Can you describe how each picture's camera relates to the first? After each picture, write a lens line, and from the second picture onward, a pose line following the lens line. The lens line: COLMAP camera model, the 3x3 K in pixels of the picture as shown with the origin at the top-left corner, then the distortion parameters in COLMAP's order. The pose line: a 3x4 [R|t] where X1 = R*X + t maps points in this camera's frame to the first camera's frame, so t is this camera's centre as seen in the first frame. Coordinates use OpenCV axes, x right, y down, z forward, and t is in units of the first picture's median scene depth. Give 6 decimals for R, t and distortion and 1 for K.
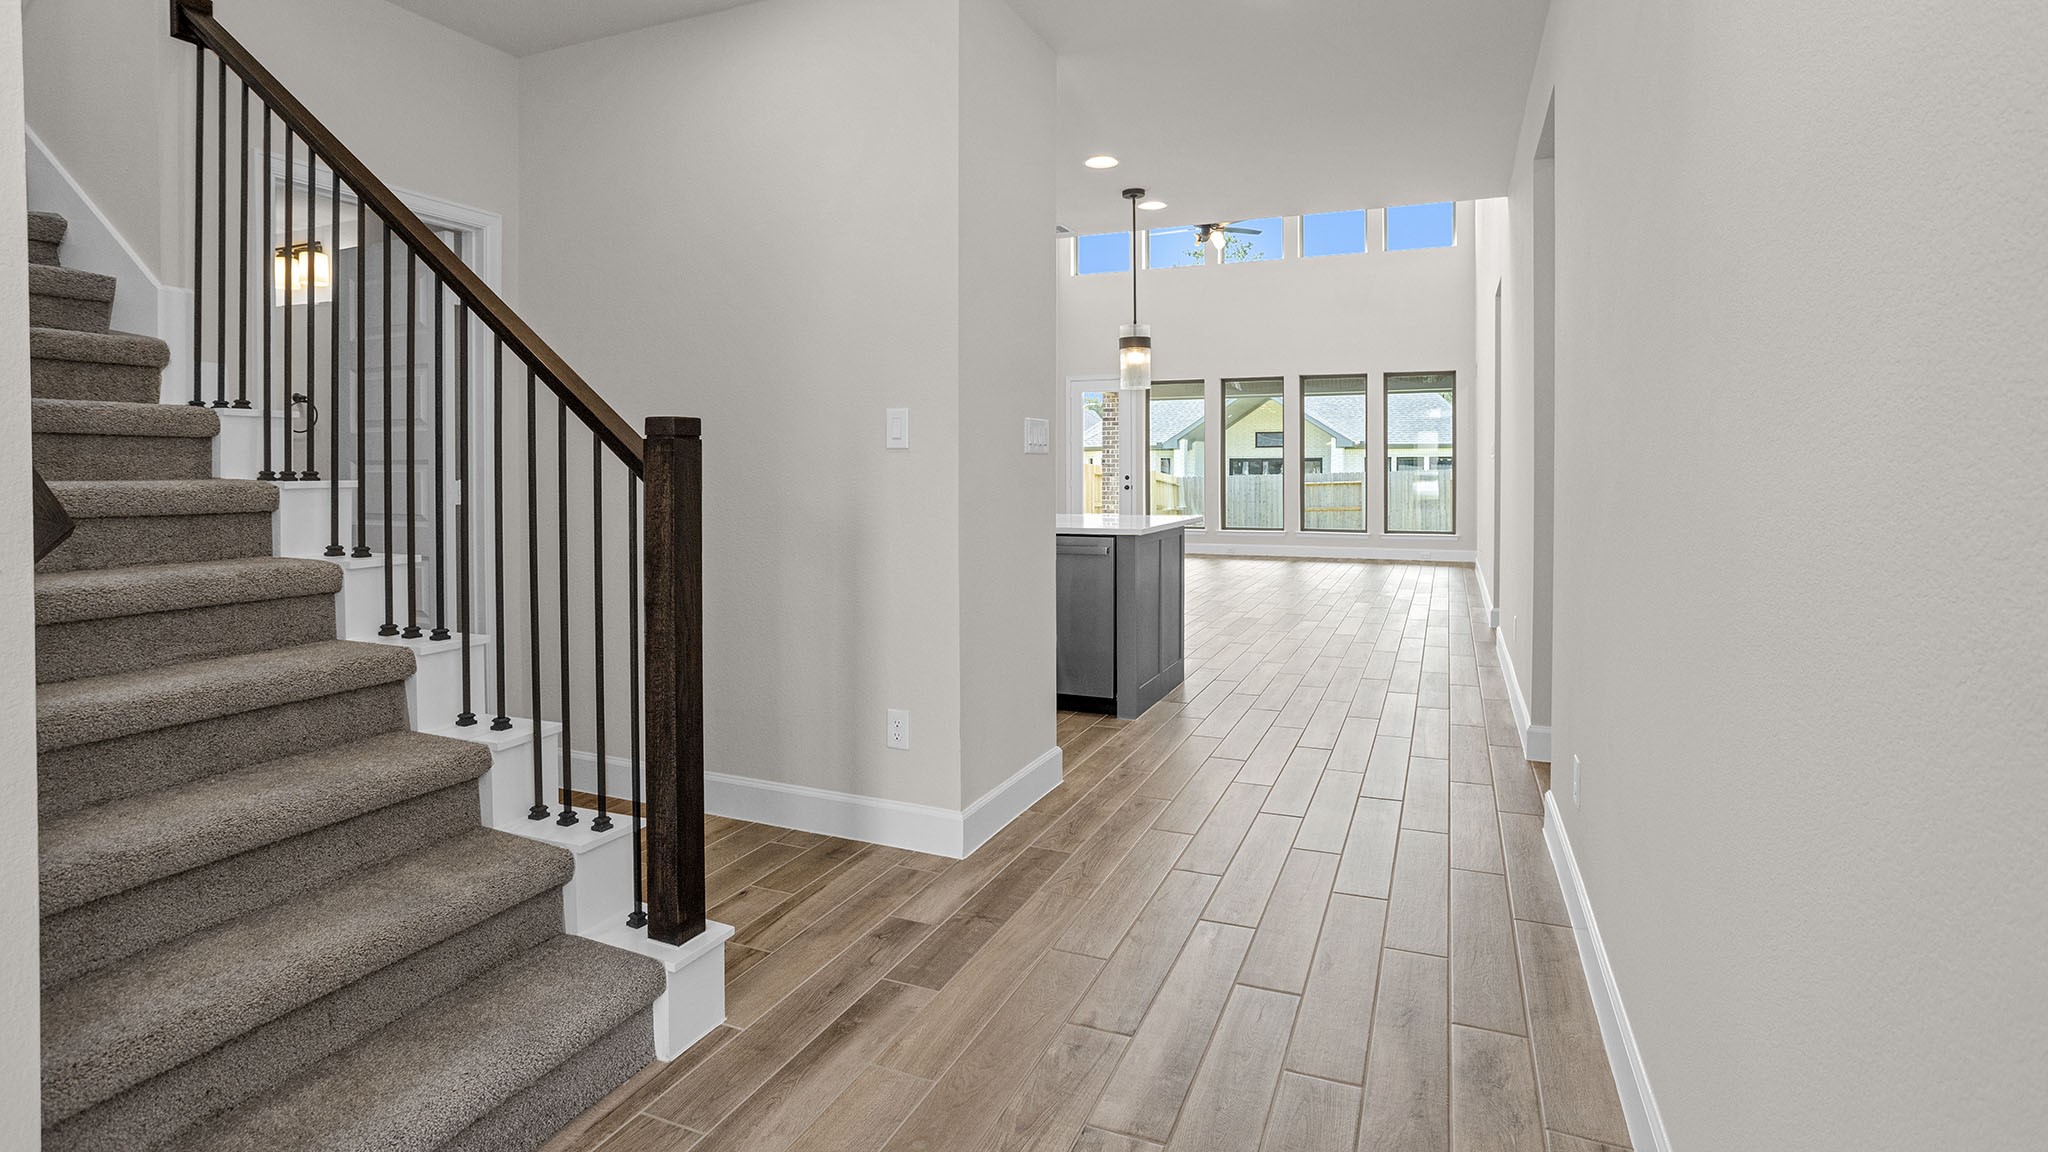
lens RADIAL K [[994.5, 0, 1023.5], [0, 994.5, 467.5], [0, 0, 1]] dist [-0.051079, 0.031895]
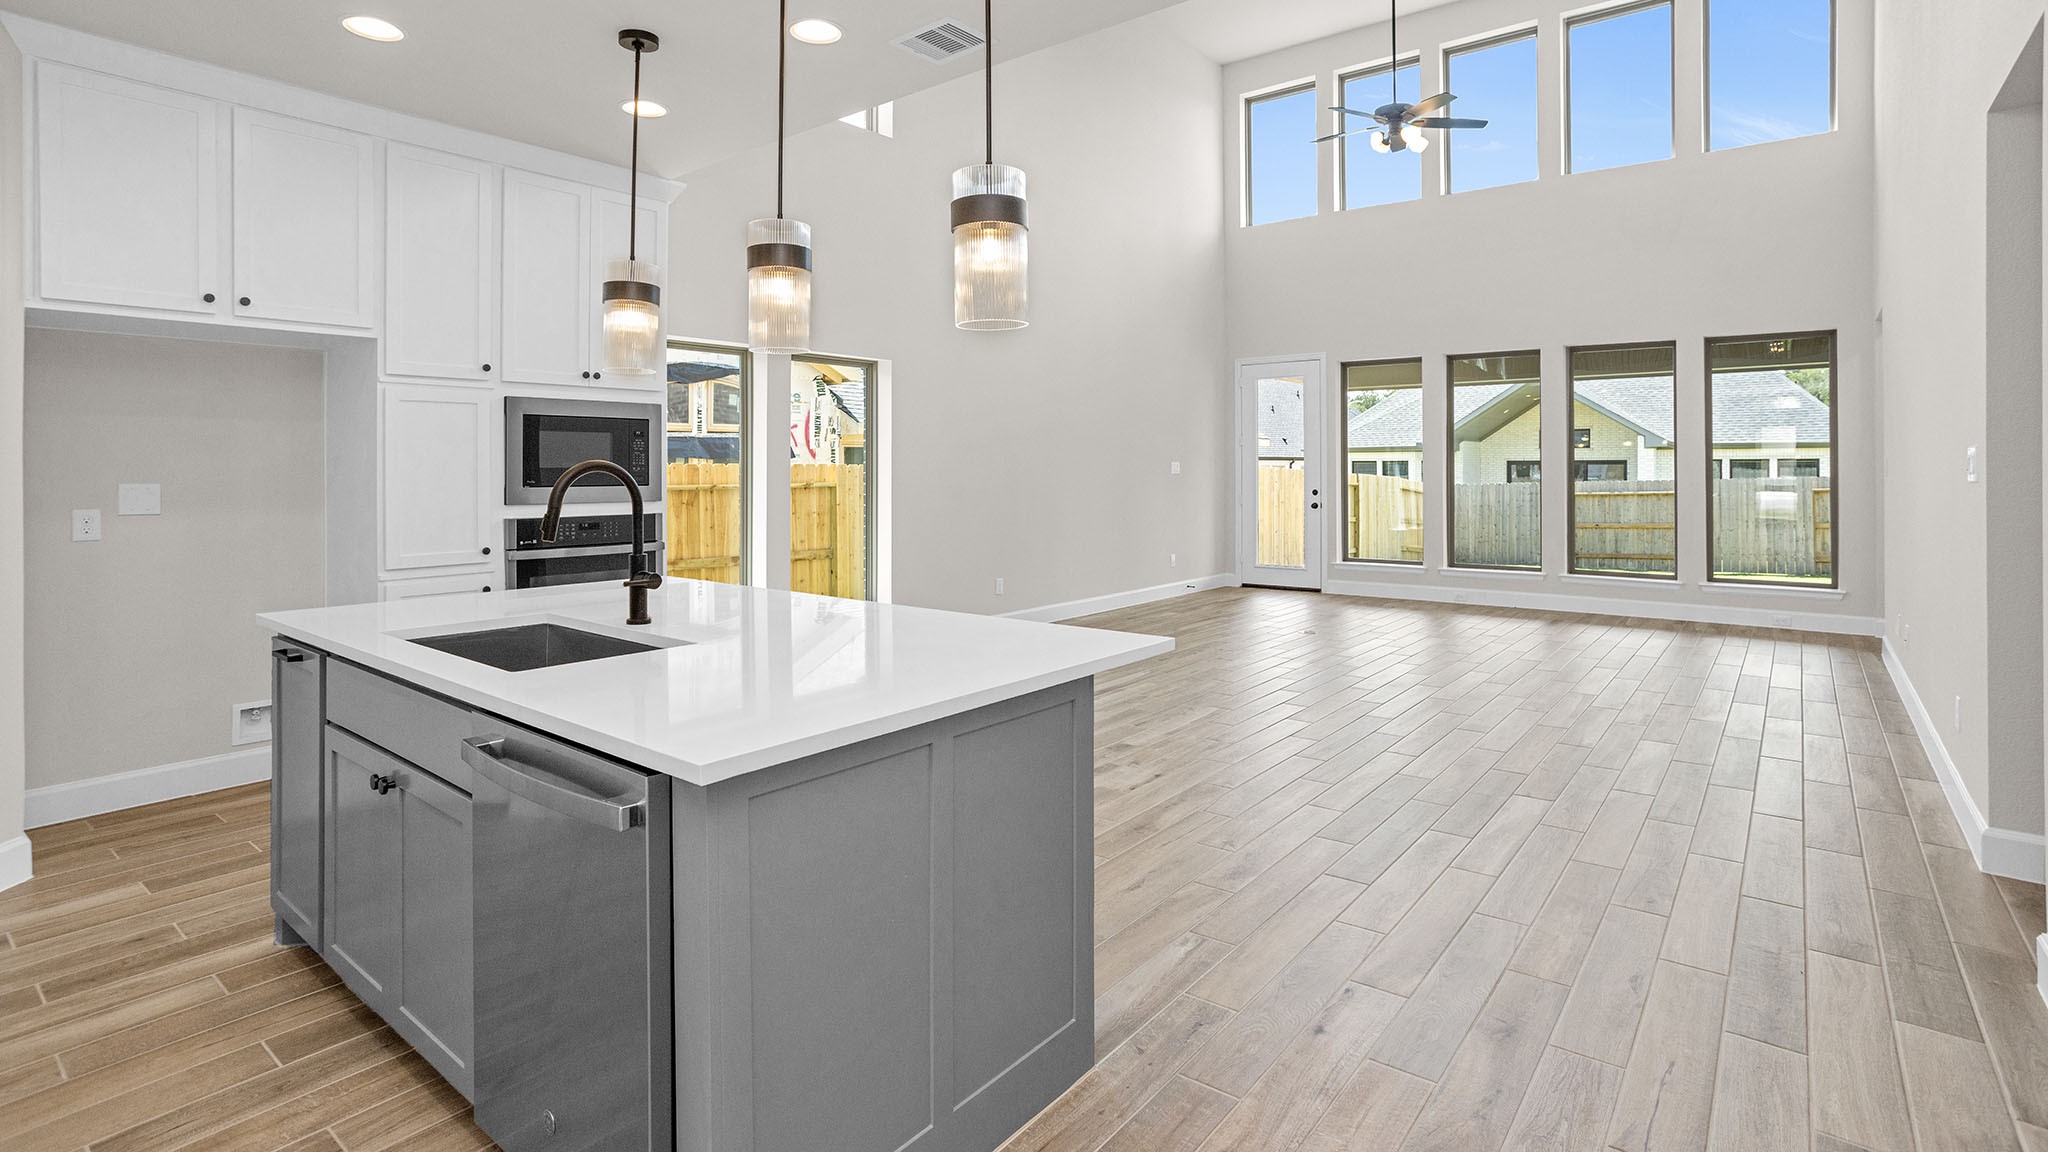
lens RADIAL K [[994.5, 0, 1023.5], [0, 994.5, 467.5], [0, 0, 1]] dist [-0.051079, 0.031895]
pose [[0.965013, -0.003768, -0.262176, 0.107152], [0.003105, 0.999991, -0.002944, -0.009303], [0.262185, 0.002027, 0.965016, 0.281166]]
